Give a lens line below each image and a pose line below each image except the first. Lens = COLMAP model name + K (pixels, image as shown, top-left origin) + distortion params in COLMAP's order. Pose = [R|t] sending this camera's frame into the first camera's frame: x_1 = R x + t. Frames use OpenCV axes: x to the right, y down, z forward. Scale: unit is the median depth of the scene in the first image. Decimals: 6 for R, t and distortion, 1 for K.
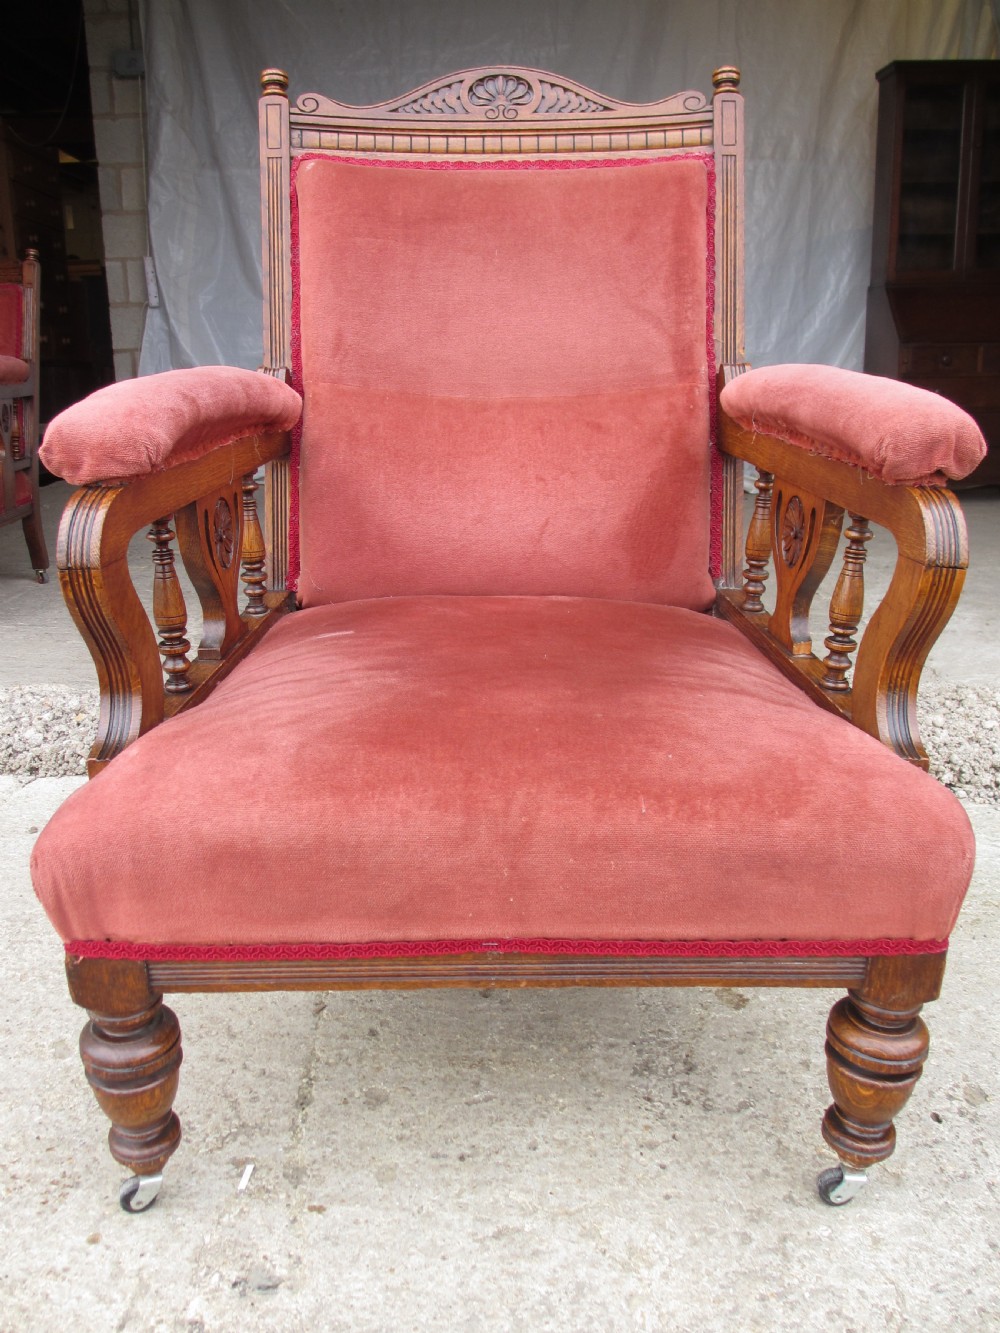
lens RADIAL K [[1120.3, 0, 500.0], [0, 1120.3, 666.5], [0, 0, 1]] dist [-0.052116, 0.018010]
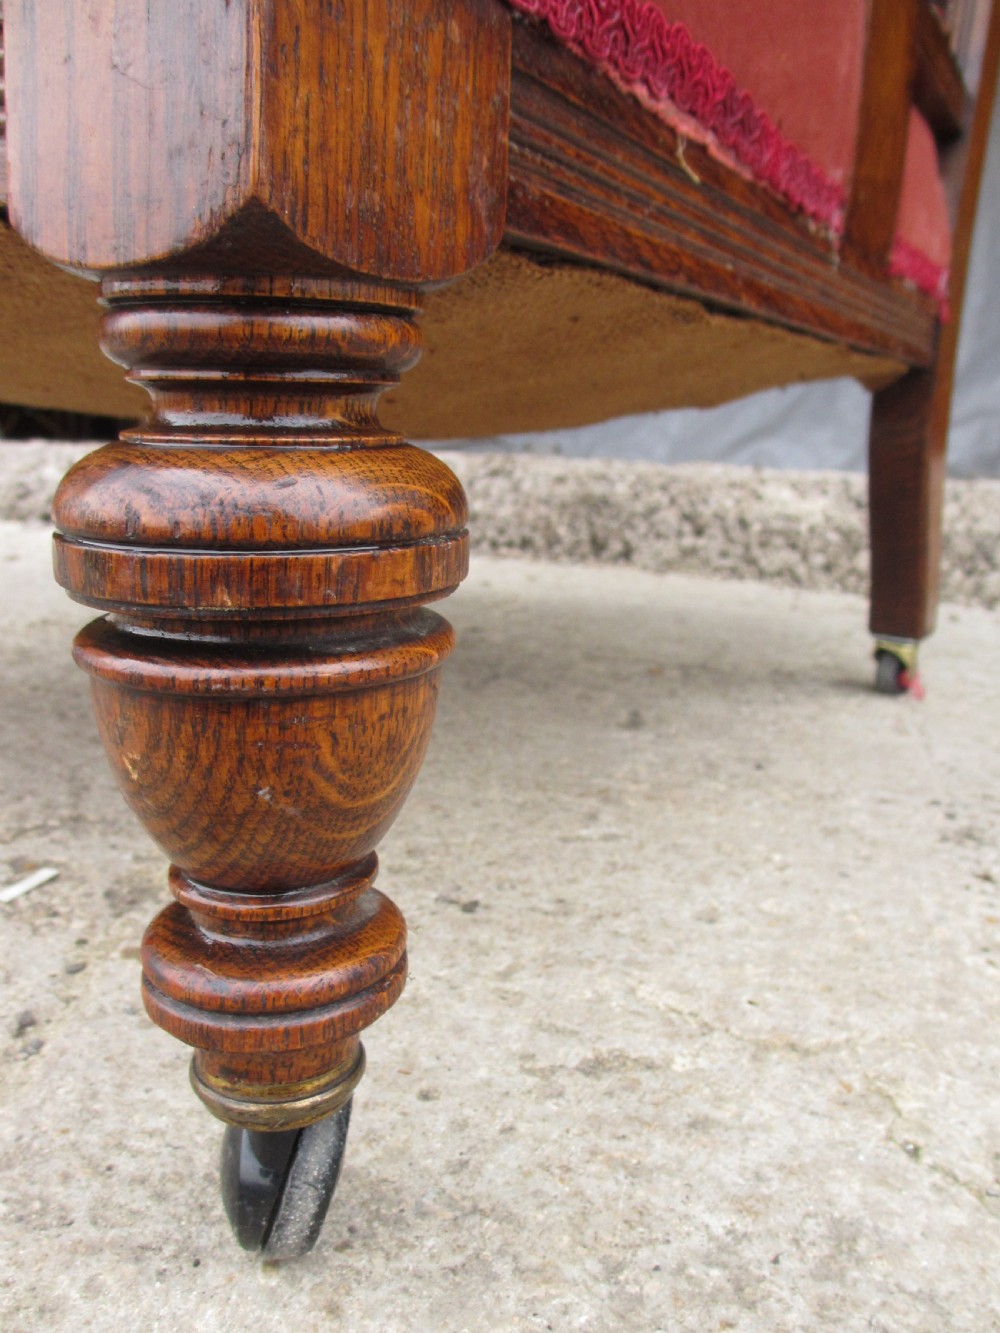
lens RADIAL K [[1123.5, 0, 505.8], [0, 1123.5, 667.1], [0, 0, 1]] dist [-0.043189, 0.013306]
pose [[0.983770, 0.084329, -0.158385, 0.014823], [-0.094278, 0.993948, -0.056376, 0.382397], [0.152672, 0.070393, 0.985767, 0.596138]]
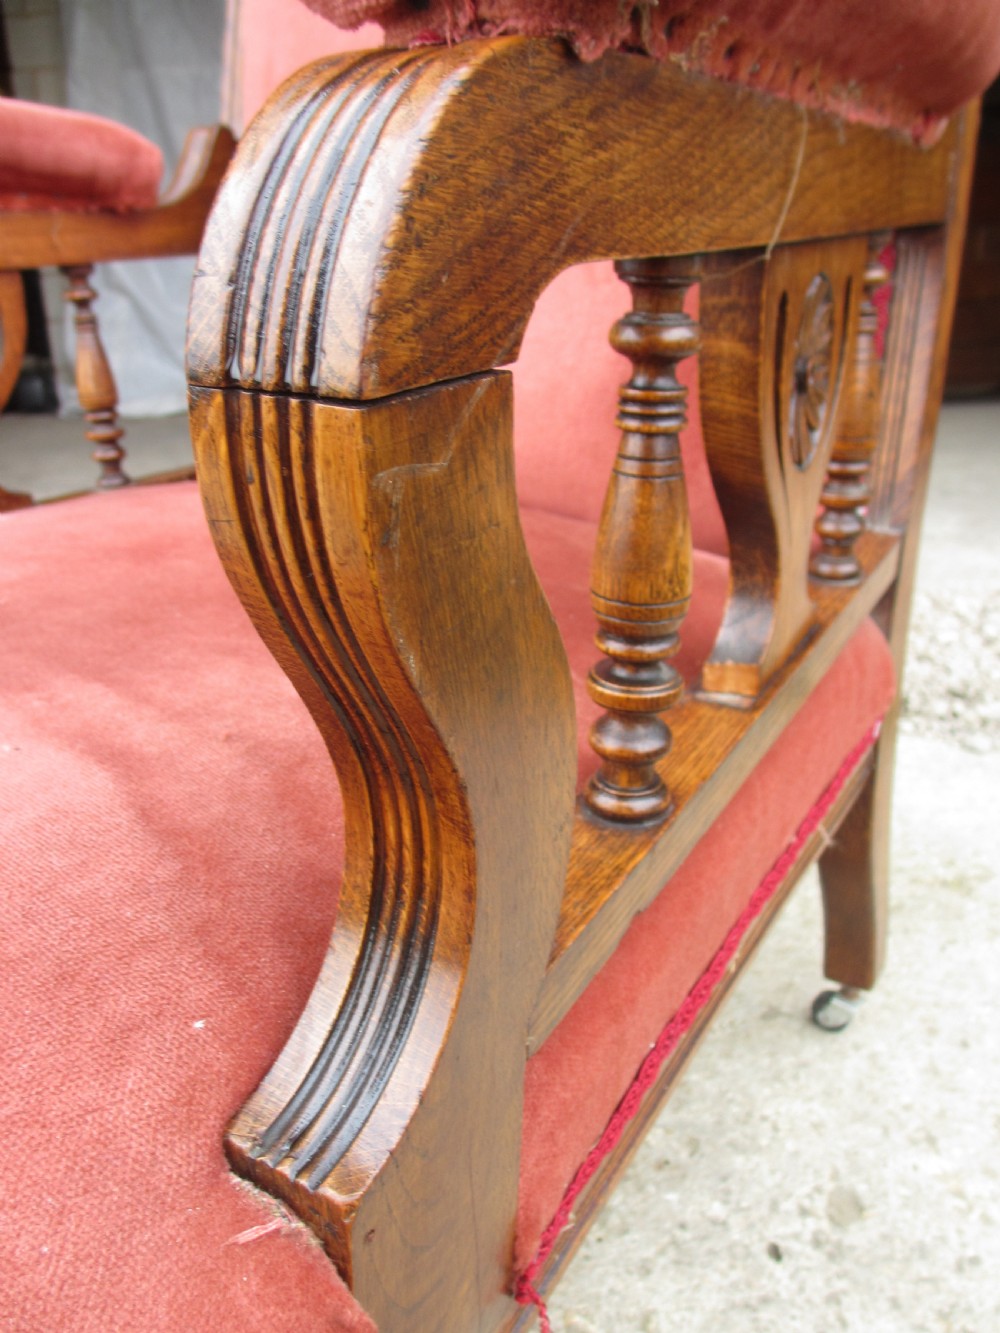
lens RADIAL K [[1123.0, 0, 497.4], [0, 1123.0, 663.7], [0, 0, 1]] dist [-0.049054, 0.013511]
pose [[0.999270, -0.030017, -0.023628, 0.280773], [0.031087, 0.998443, 0.046306, 0.046835], [0.022201, -0.047006, 0.998648, 0.413951]]
